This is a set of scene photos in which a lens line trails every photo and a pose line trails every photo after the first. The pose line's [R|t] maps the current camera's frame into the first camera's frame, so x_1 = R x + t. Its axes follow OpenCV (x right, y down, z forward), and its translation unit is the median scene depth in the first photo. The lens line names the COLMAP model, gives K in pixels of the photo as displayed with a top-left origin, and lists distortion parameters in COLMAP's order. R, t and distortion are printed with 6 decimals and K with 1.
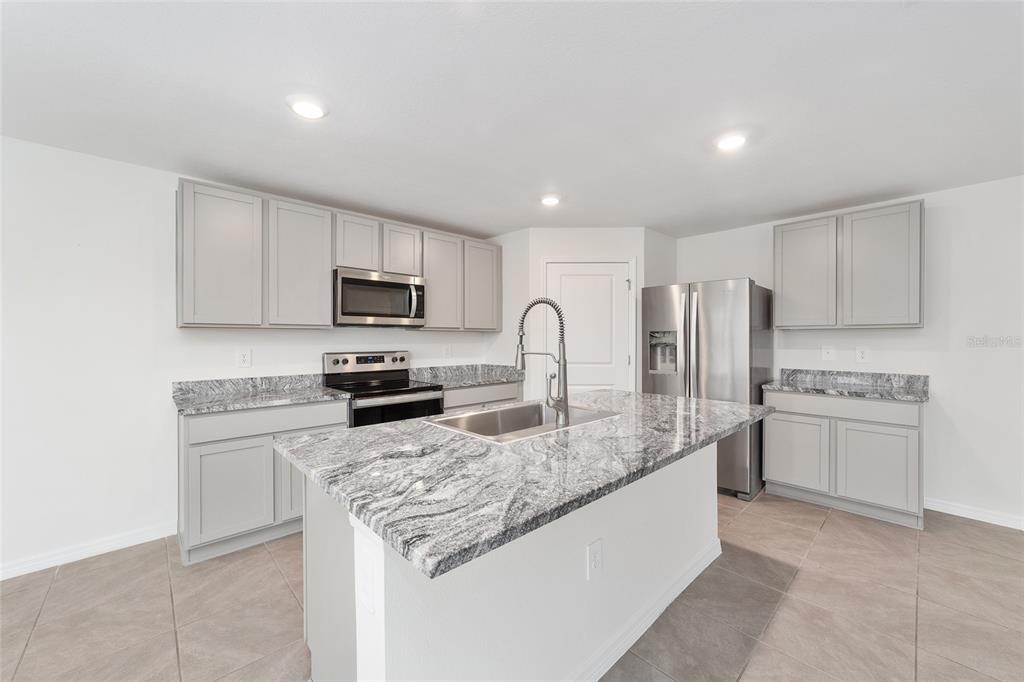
lens RADIAL K [[392.7, 0, 509.5], [0, 392.7, 340.1], [0, 0, 1]] dist [-0.017328, 0.009108]
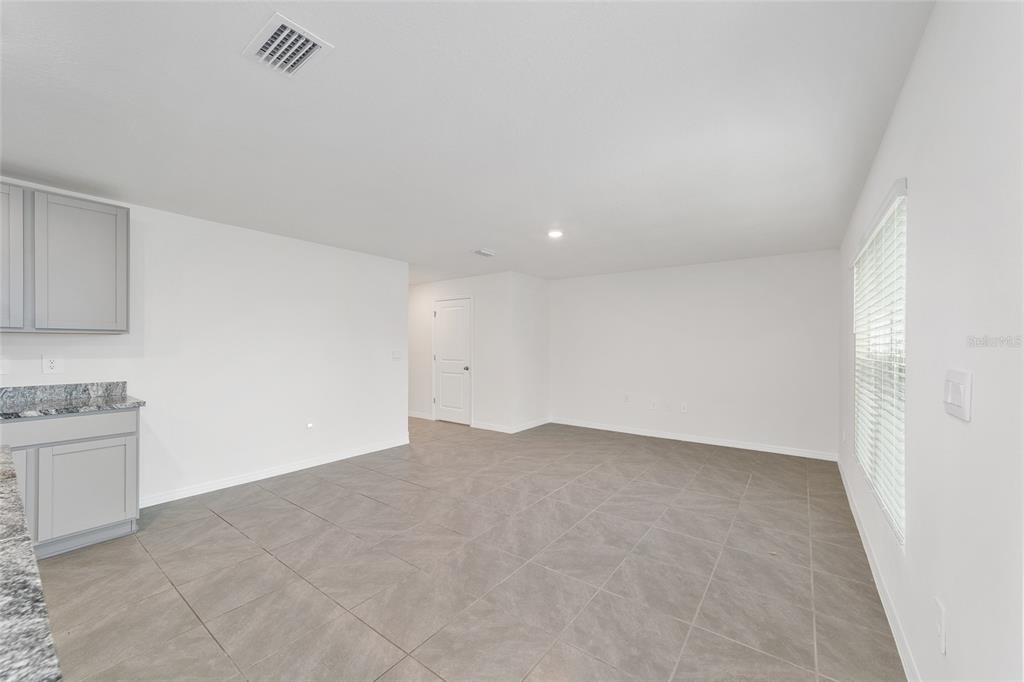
lens RADIAL K [[392.7, 0, 509.5], [0, 392.7, 340.1], [0, 0, 1]] dist [-0.017328, 0.009108]
pose [[-0.175914, 0.014133, 0.984304, -0.115573], [0.001464, 0.999900, -0.014096, -0.001880], [-0.984404, -0.001039, -0.175917, 0.188582]]
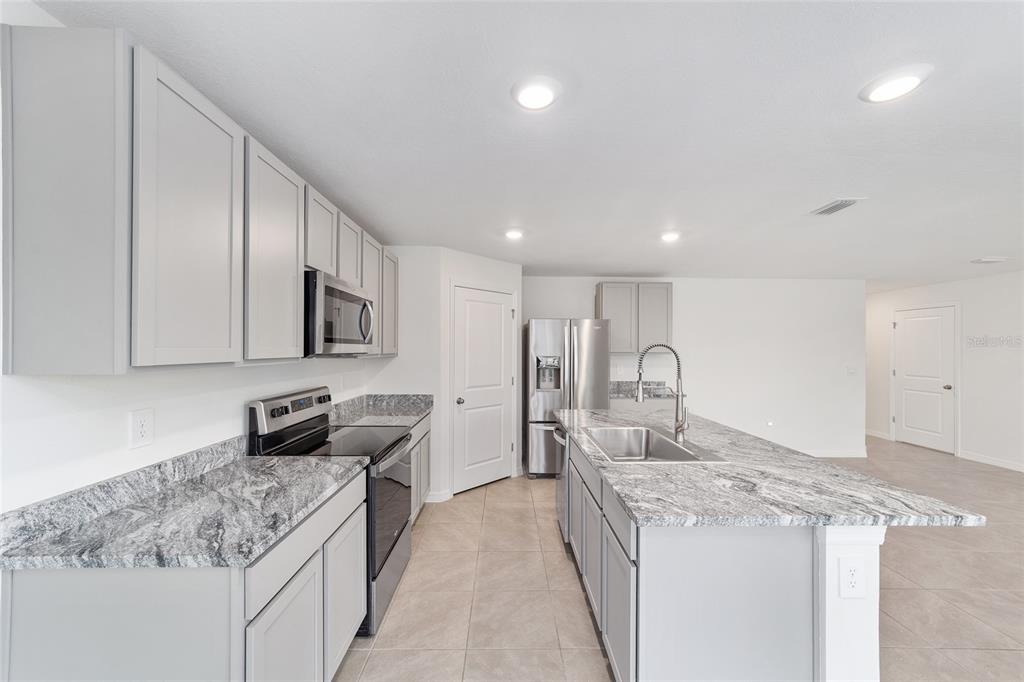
lens RADIAL K [[393.9, 0, 510.5], [0, 393.9, 346.7], [0, 0, 1]] dist [-0.020252, 0.009899]
pose [[0.676373, 0.006957, 0.736526, -0.698442], [-0.002235, 0.999970, -0.007394, -0.050525], [-0.736556, 0.003355, 0.676369, 0.314013]]
